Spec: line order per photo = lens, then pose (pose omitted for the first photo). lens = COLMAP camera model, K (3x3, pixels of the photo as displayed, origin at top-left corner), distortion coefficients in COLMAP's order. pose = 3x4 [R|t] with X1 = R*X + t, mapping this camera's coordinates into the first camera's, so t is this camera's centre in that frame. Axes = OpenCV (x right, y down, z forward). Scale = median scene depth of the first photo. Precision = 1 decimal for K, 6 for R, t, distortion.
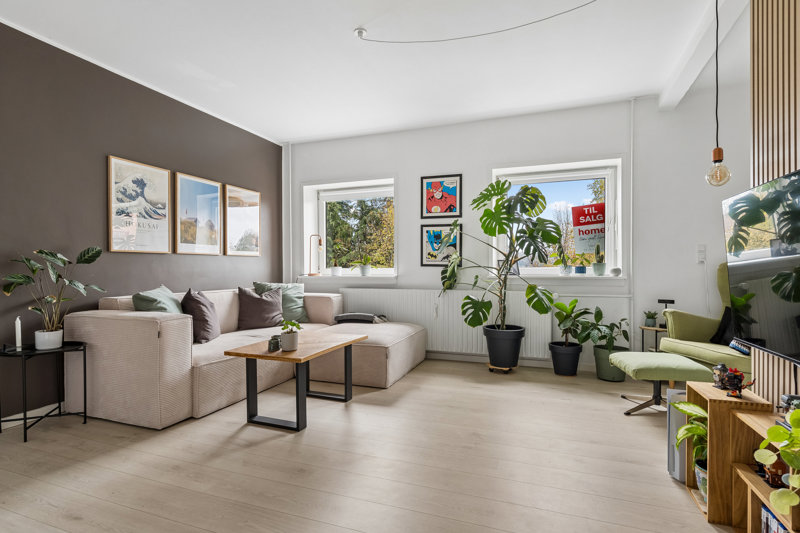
lens RADIAL K [[412.8, 0, 400.0], [0, 412.8, 266.5], [0, 0, 1]] dist [0.000241, -0.000041]
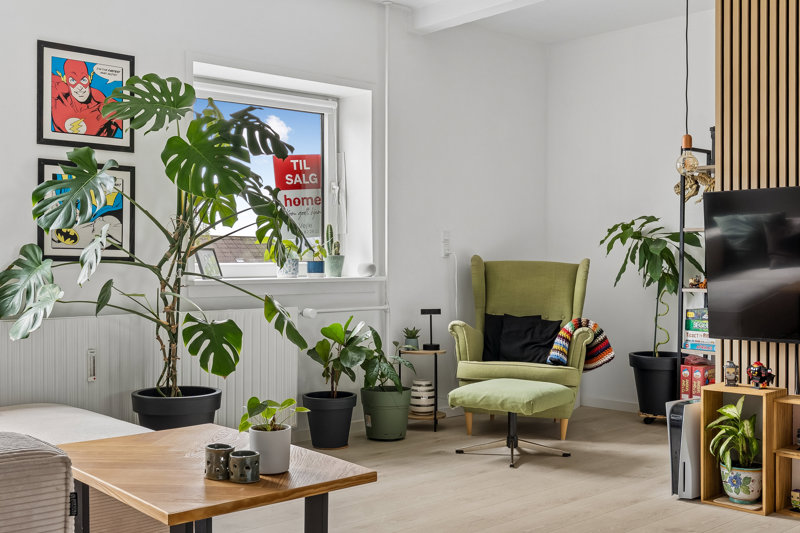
lens RADIAL K [[900.8, 0, 400.0], [0, 900.8, 266.5], [0, 0, 1]] dist [0.006473, 0.020329]
pose [[0.454503, -0.006223, 0.890723, -0.654212], [-0.000353, 0.999974, 0.007166, -0.002012], [-0.890745, -0.003571, 0.454489, 0.320503]]
